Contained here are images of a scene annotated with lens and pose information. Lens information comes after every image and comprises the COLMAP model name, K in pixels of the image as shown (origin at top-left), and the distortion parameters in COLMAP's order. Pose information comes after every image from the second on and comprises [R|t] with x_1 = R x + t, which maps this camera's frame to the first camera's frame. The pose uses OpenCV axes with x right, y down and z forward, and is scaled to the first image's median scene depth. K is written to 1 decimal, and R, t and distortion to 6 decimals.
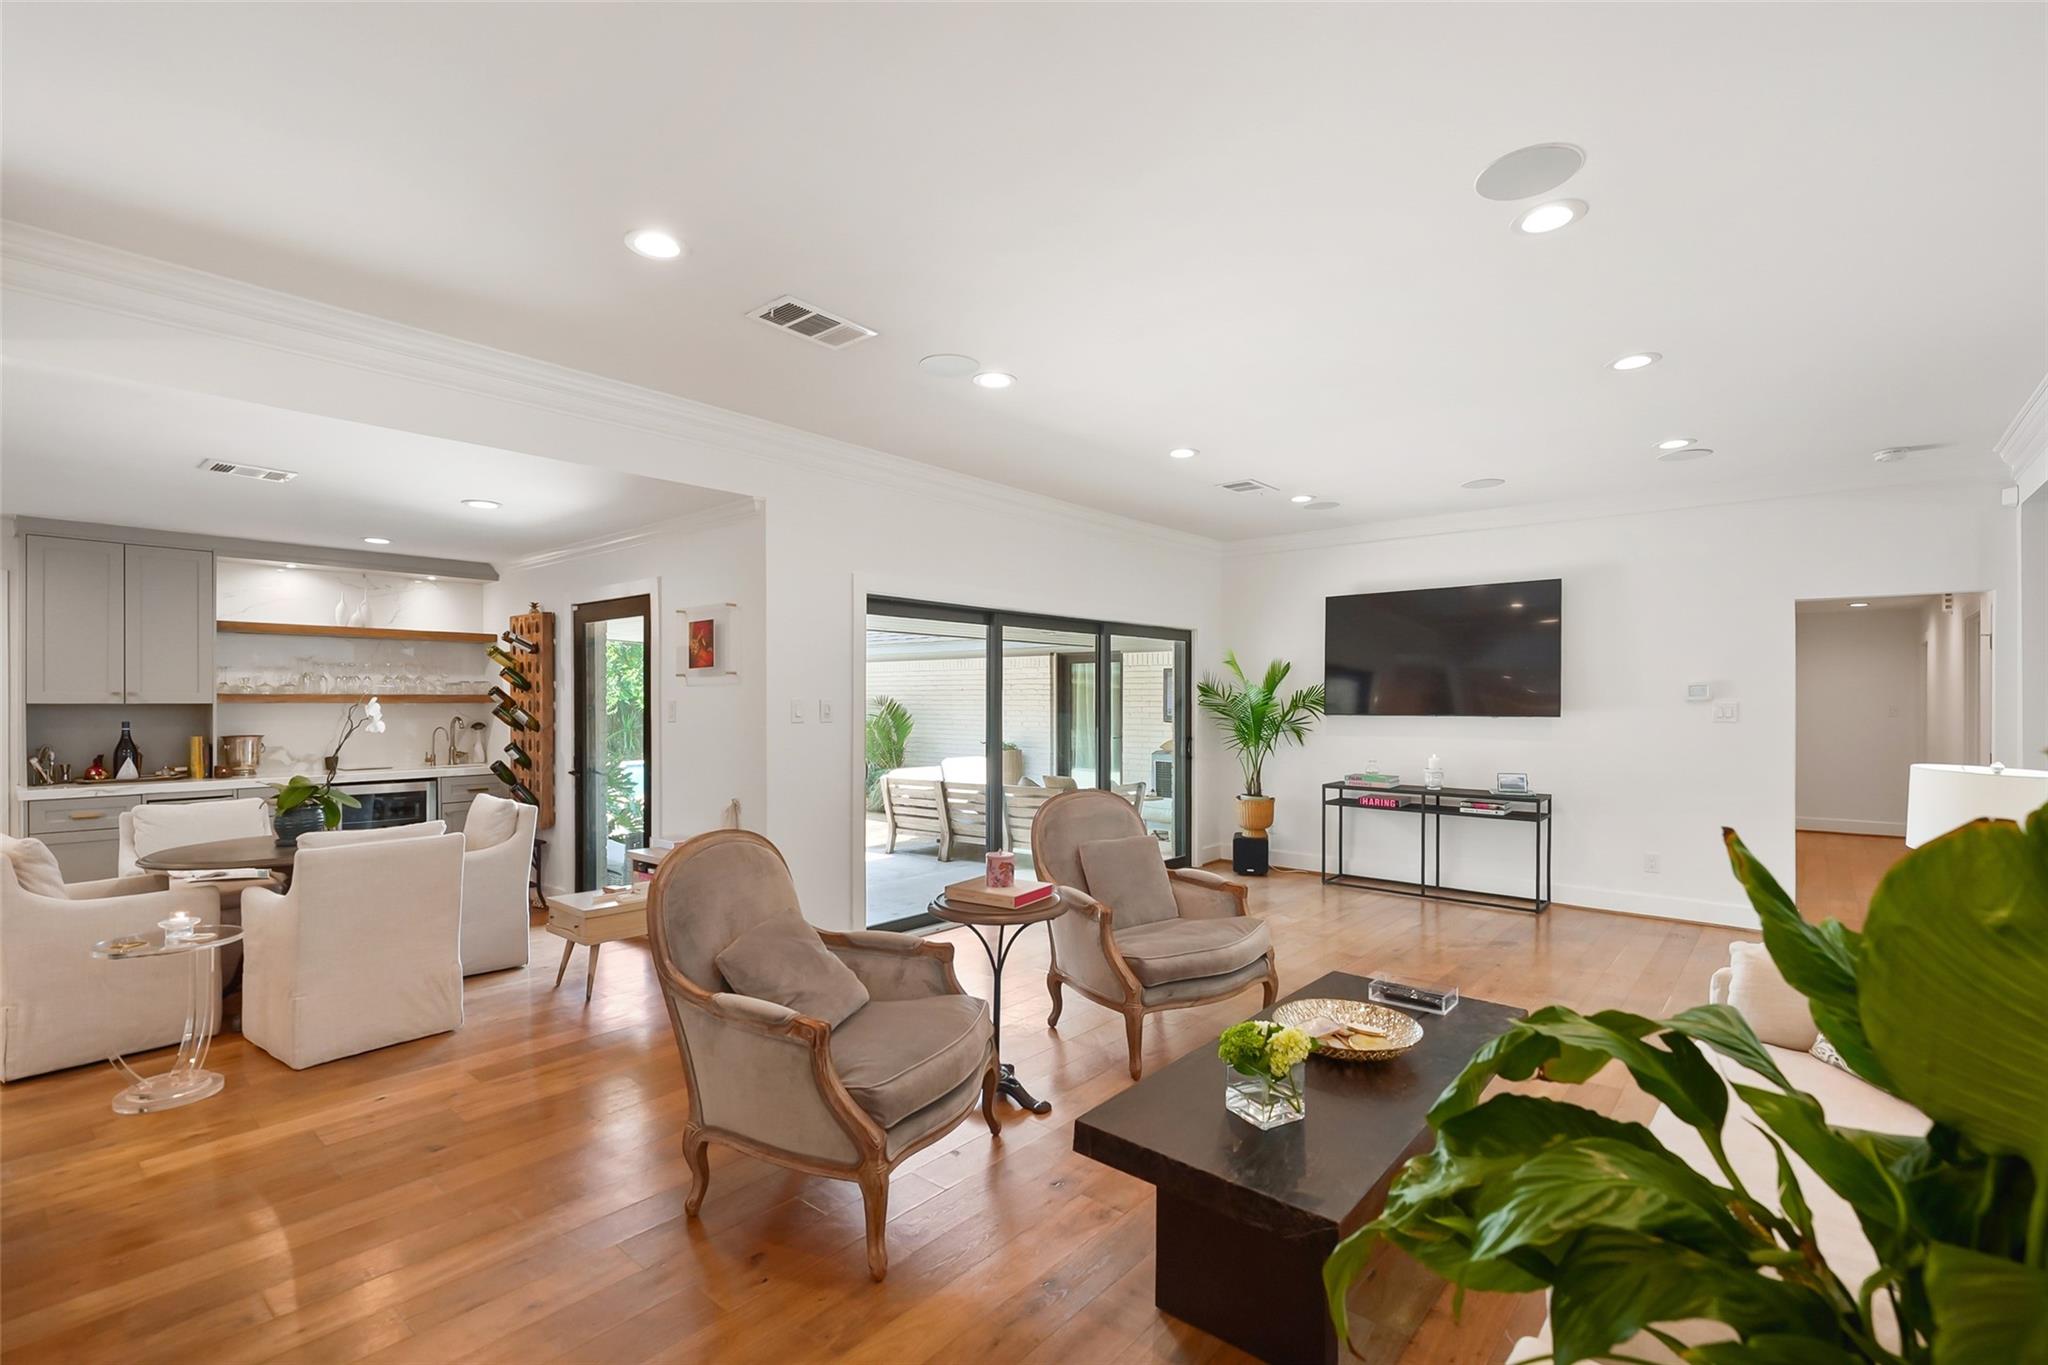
lens RADIAL K [[920.1, 0, 1023.9], [0, 920.1, 704.7], [0, 0, 1]] dist [0.000658, 0.000102]
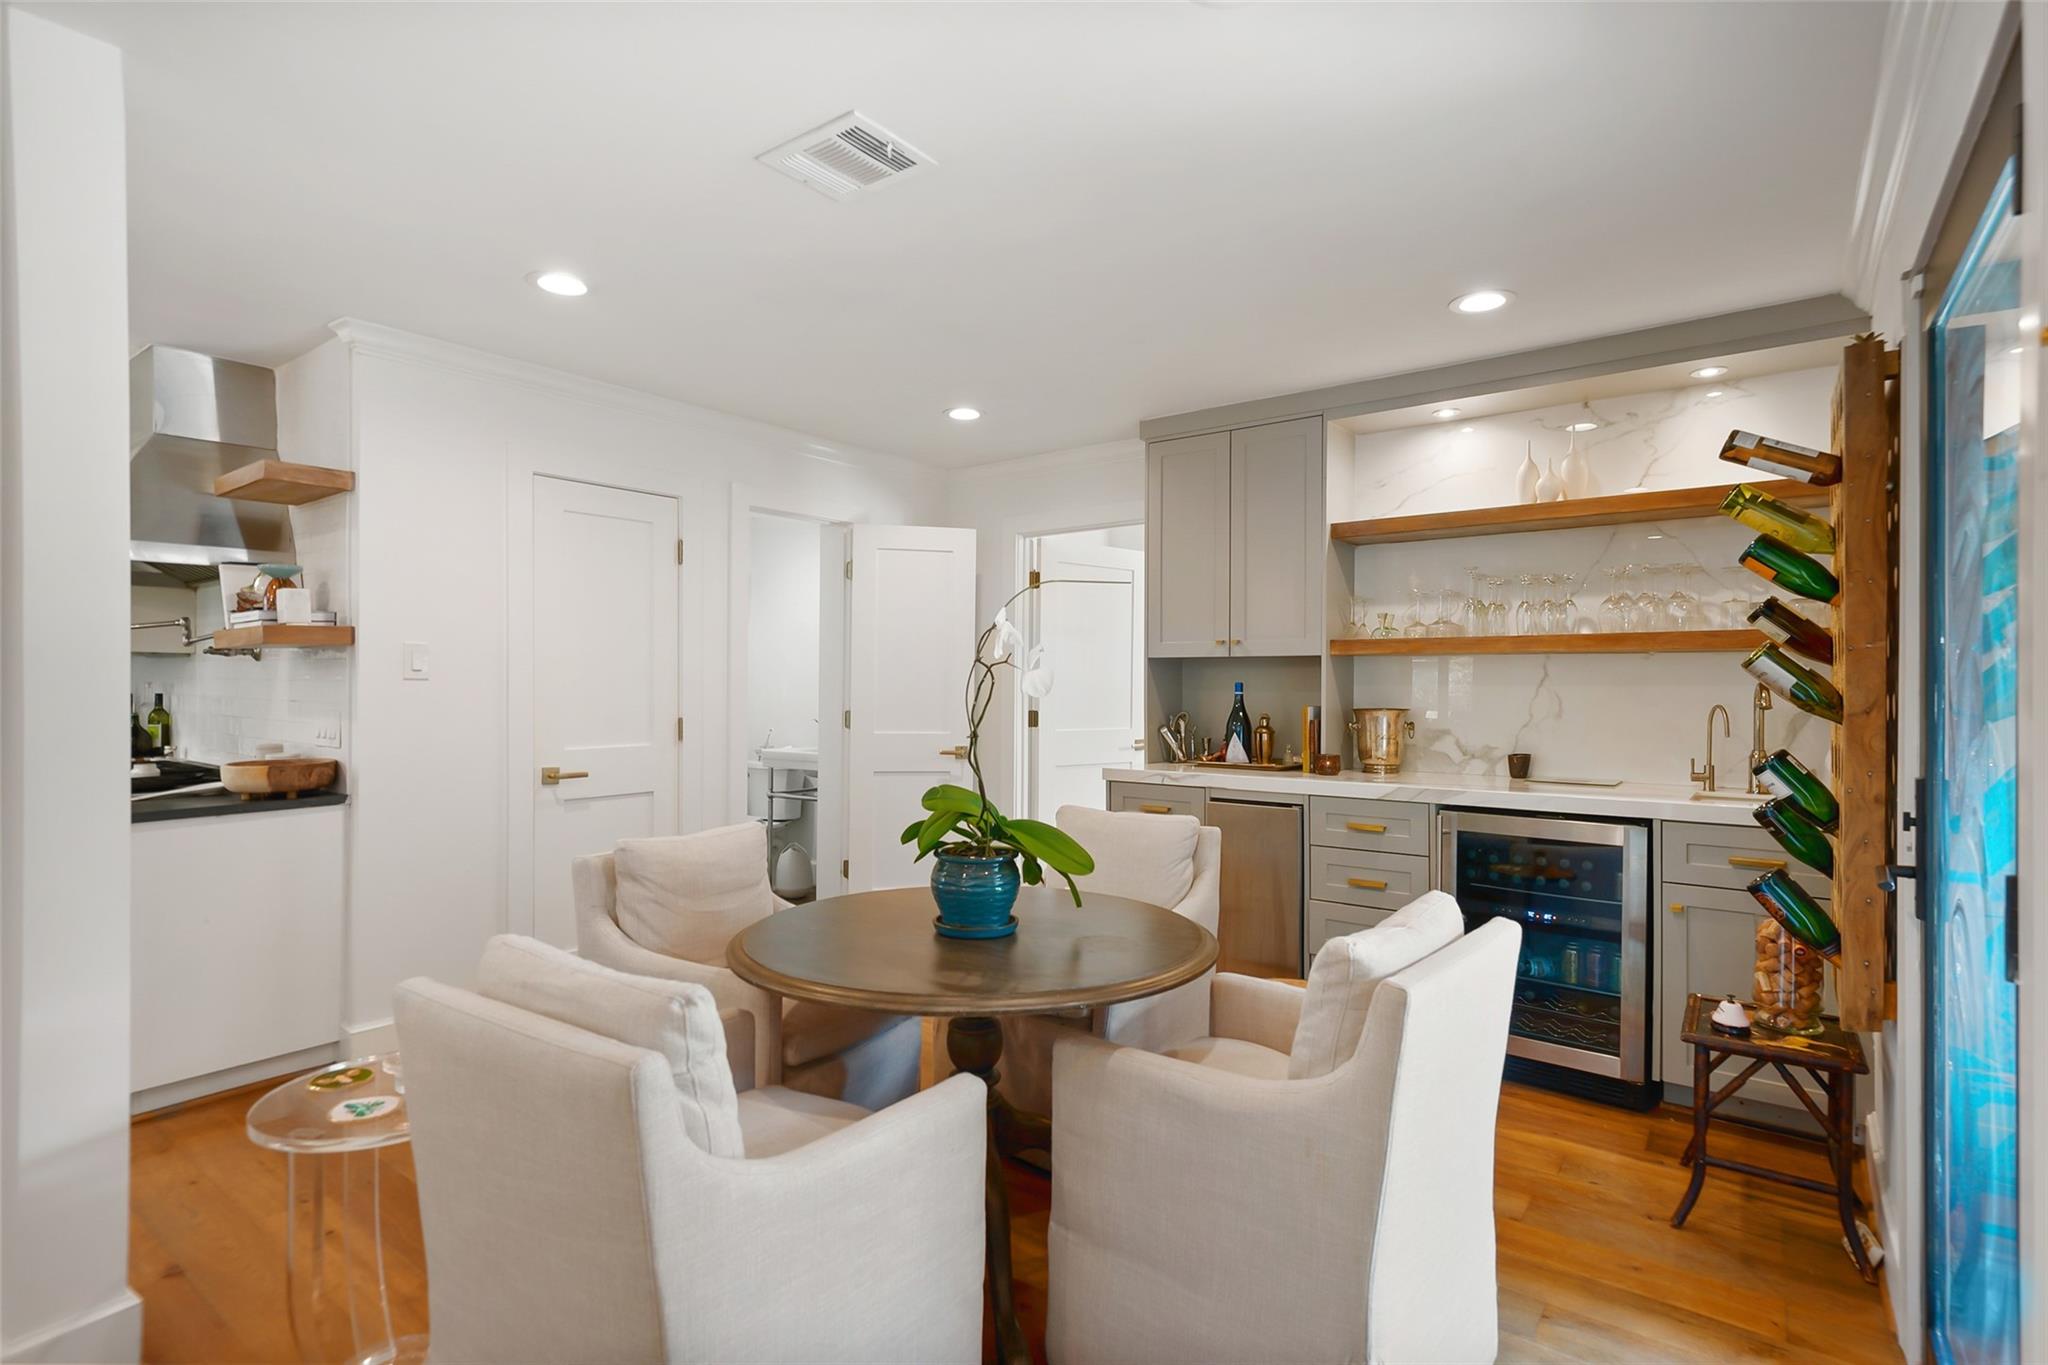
lens RADIAL K [[995.2, 0, 1024.0], [0, 995.2, 682.5], [0, 0, 1]] dist [0.002096, 0.000172]
pose [[0.065434, -0.000084, -0.997857, -0.194874], [-0.006168, 0.999981, -0.000489, 0.017407], [0.997838, 0.006187, 0.065432, 0.690780]]
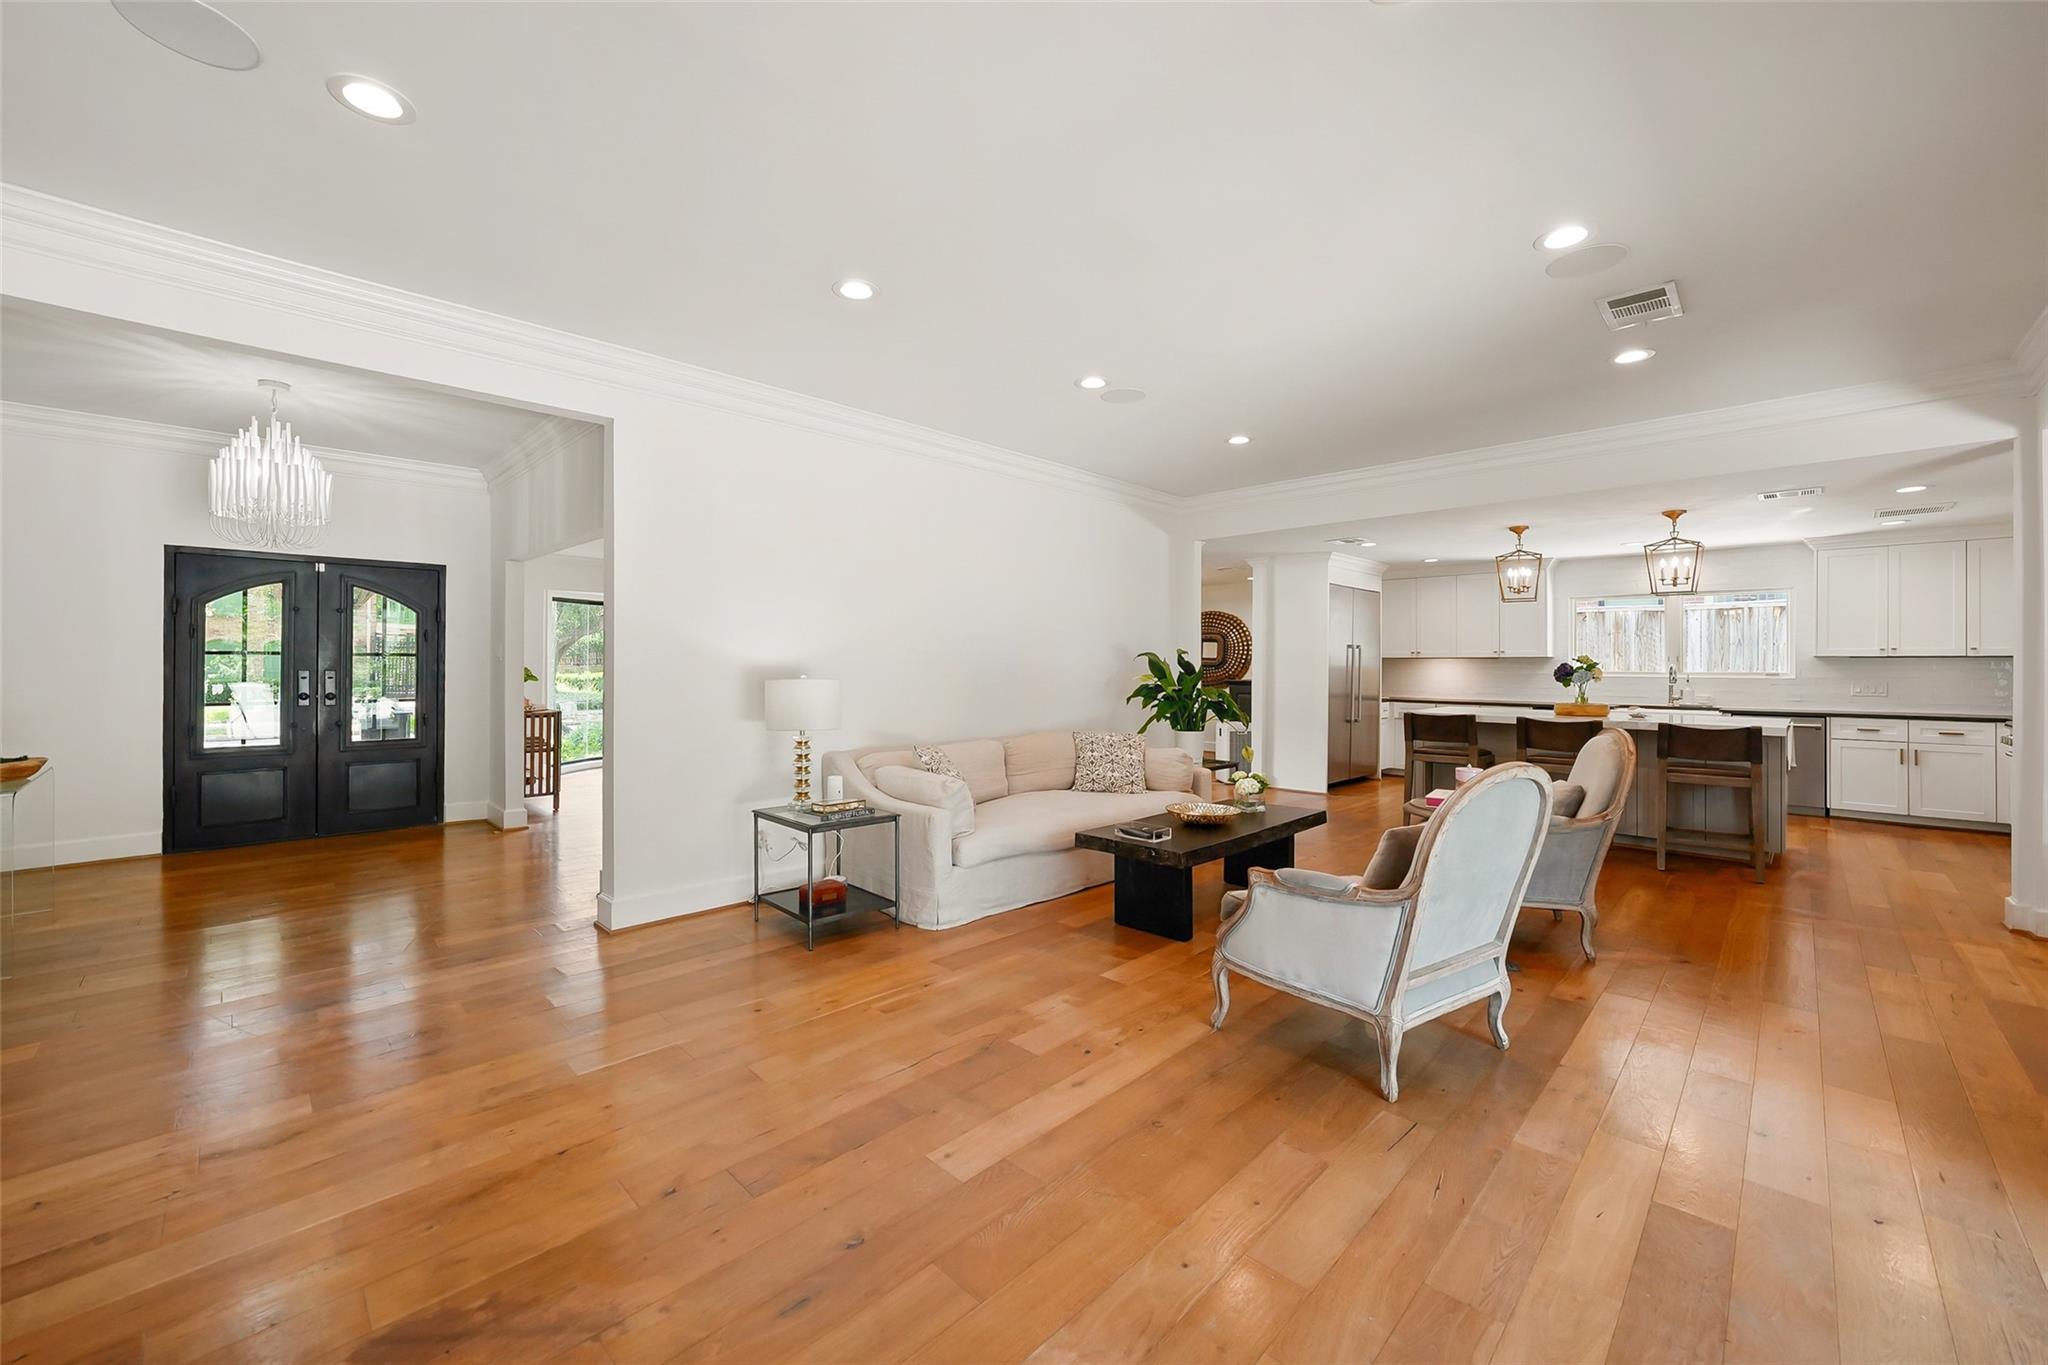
lens RADIAL K [[793.1, 0, 1010.2], [0, 793.1, 665.4], [0, 0, 1]] dist [-0.024340, 0.006826]
pose [[-0.996722, -0.005778, 0.080692, 0.251699], [-0.005543, 0.999980, 0.003147, 0.017197], [-0.080708, 0.002689, -0.996734, 1.086371]]
